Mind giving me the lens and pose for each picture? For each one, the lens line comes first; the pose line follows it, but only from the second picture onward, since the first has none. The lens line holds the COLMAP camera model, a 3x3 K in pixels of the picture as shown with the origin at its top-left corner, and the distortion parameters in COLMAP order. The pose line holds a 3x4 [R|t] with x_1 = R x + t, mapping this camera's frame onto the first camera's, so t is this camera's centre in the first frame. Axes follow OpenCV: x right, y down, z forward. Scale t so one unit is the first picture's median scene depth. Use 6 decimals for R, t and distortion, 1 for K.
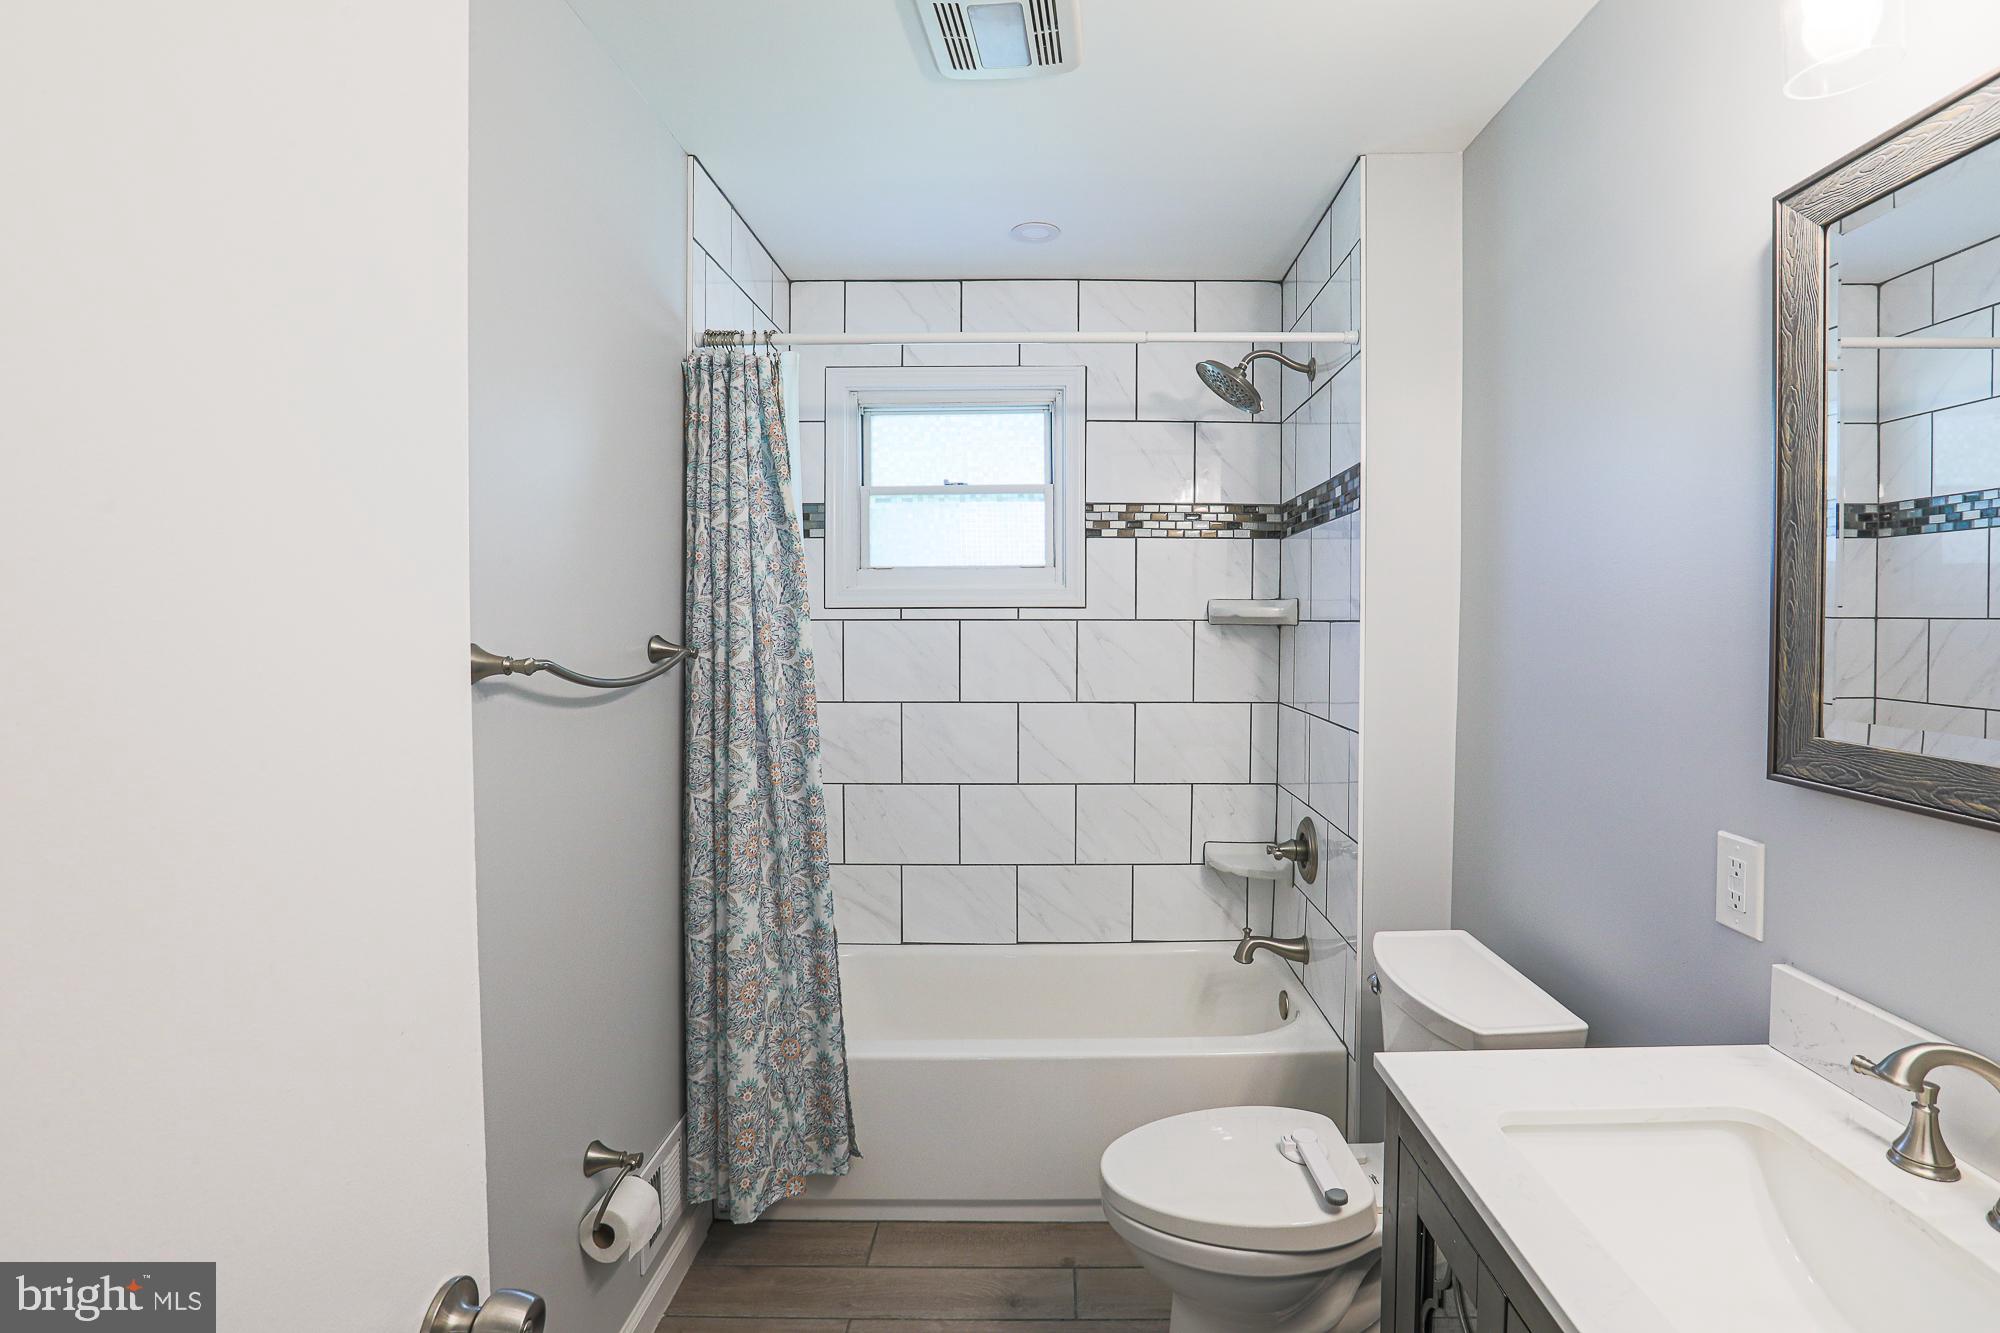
lens RADIAL K [[949.4, 0, 1078.6], [0, 949.4, 631.2], [0, 0, 1]] dist [-0.040153, 0.014924]
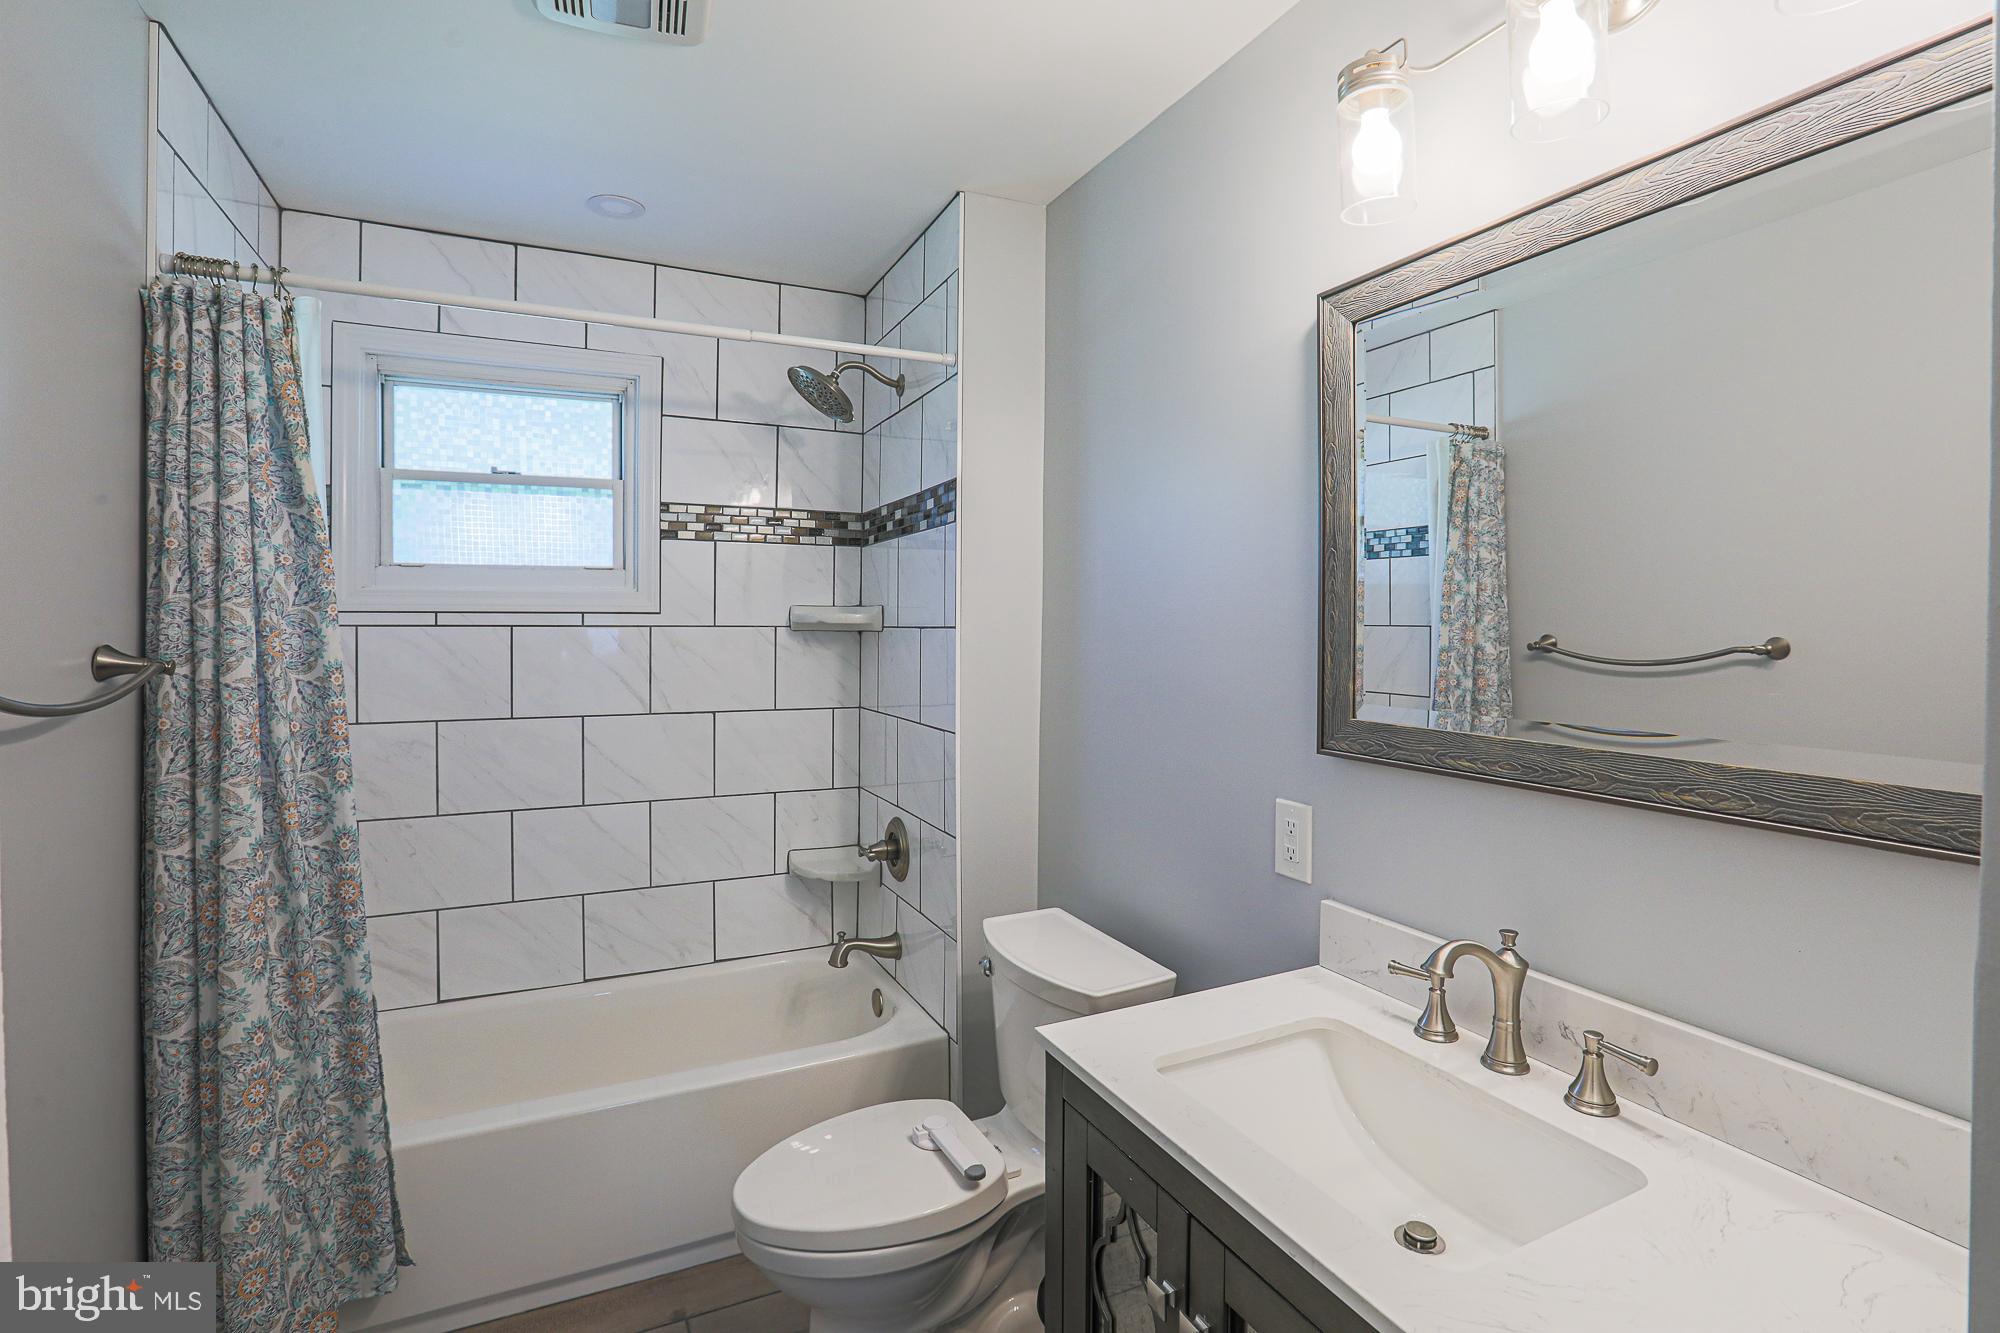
lens RADIAL K [[949.4, 0, 972.8], [0, 949.4, 627.0], [0, 0, 1]] dist [-0.040153, 0.014924]
pose [[0.903341, 0.001306, 0.428921, -0.135108], [0.003341, 0.999944, -0.010080, -0.000443], [-0.428910, 0.010538, 0.903286, 0.027709]]
